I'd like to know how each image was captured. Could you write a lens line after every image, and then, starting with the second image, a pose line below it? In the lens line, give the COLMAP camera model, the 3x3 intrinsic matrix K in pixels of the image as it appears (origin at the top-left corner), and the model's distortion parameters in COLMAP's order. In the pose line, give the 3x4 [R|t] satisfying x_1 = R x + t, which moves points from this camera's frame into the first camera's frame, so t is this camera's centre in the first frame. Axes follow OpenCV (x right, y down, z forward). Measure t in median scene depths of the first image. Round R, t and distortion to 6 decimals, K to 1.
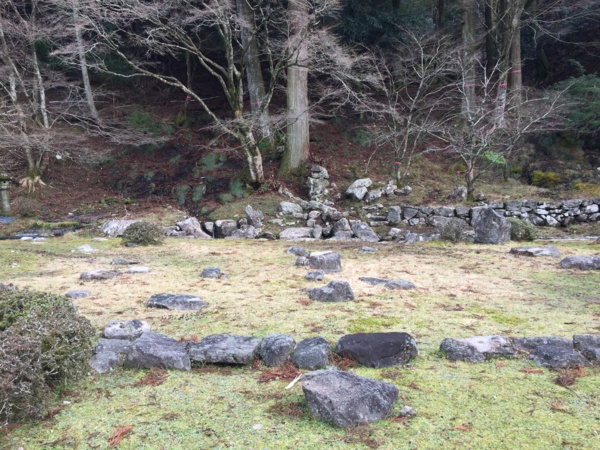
lens RADIAL K [[508.3, 0, 297.5], [0, 508.3, 221.7], [0, 0, 1]] dist [0.060958, -0.047516]
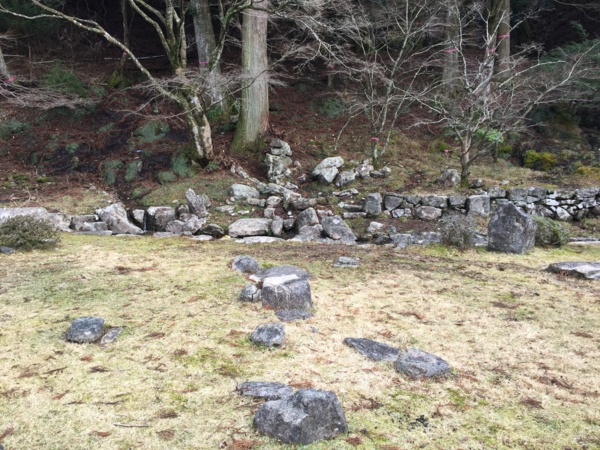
lens RADIAL K [[508.3, 0, 296.7], [0, 508.3, 226.4], [0, 0, 1]] dist [0.060958, -0.047516]
pose [[0.997166, 0.007308, 0.074874, 0.009725], [-0.011848, 0.998106, 0.060372, -0.023477], [-0.074291, -0.061088, 0.995364, 0.195246]]
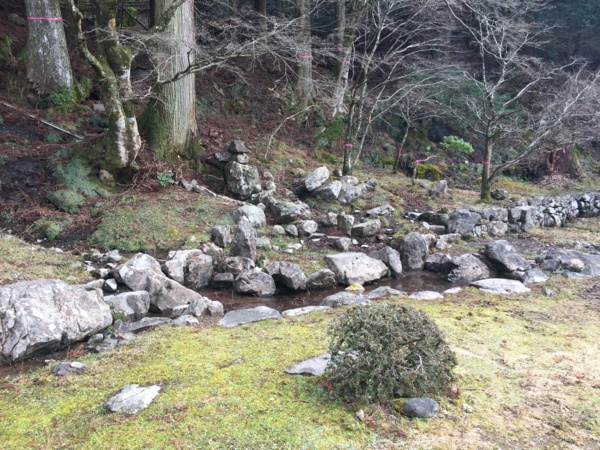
lens RADIAL K [[508.3, 0, 296.9], [0, 508.3, 227.0], [0, 0, 1]] dist [0.060958, -0.047516]
pose [[0.735692, -0.057605, 0.674862, -0.381814], [0.034352, 0.998268, 0.047762, -0.043263], [-0.676444, -0.011955, 0.736397, 0.597537]]
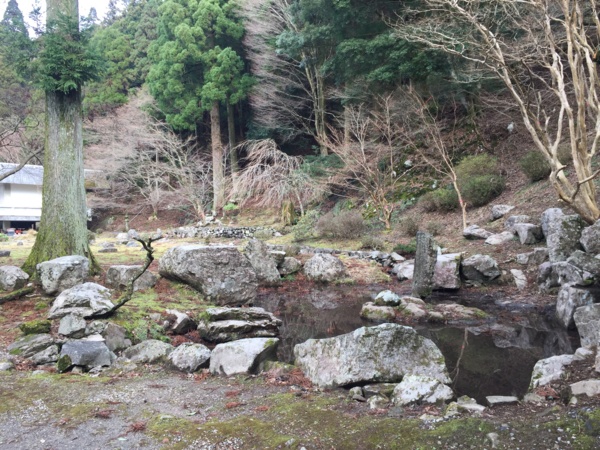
lens RADIAL K [[508.3, 0, 299.9], [0, 508.3, 226.5], [0, 0, 1]] dist [0.060958, -0.047516]
pose [[0.728730, 0.008975, -0.684742, 2.104012], [-0.040378, 0.998738, -0.029881, 0.005837], [0.683610, 0.049423, 0.728173, -0.331407]]
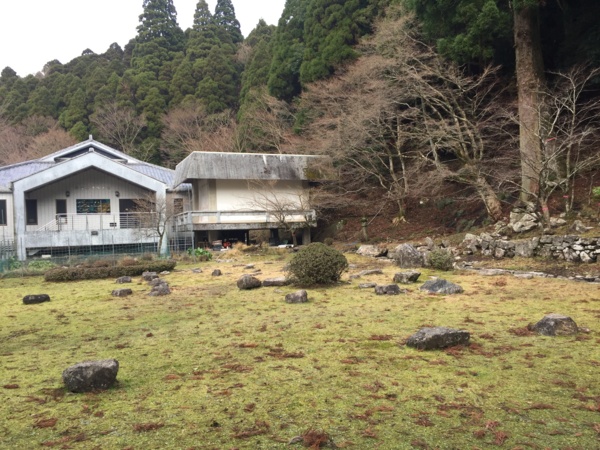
lens RADIAL K [[508.3, 0, 300.4], [0, 508.3, 224.4], [0, 0, 1]] dist [0.060958, -0.047516]
pose [[0.414353, -0.012093, -0.910036, 1.067742], [-0.020303, 0.999540, -0.022527, -0.027908], [0.909890, 0.027810, 0.413916, 0.077547]]
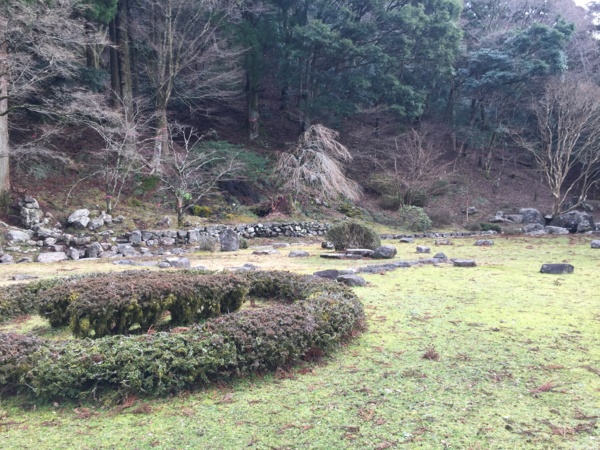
lens RADIAL K [[508.3, 0, 300.6], [0, 508.3, 223.6], [0, 0, 1]] dist [0.060958, -0.047516]
pose [[0.681115, -0.011245, 0.732090, -0.426085], [0.054307, 0.997904, -0.035198, 0.017010], [-0.730159, 0.063732, 0.680298, -0.159089]]
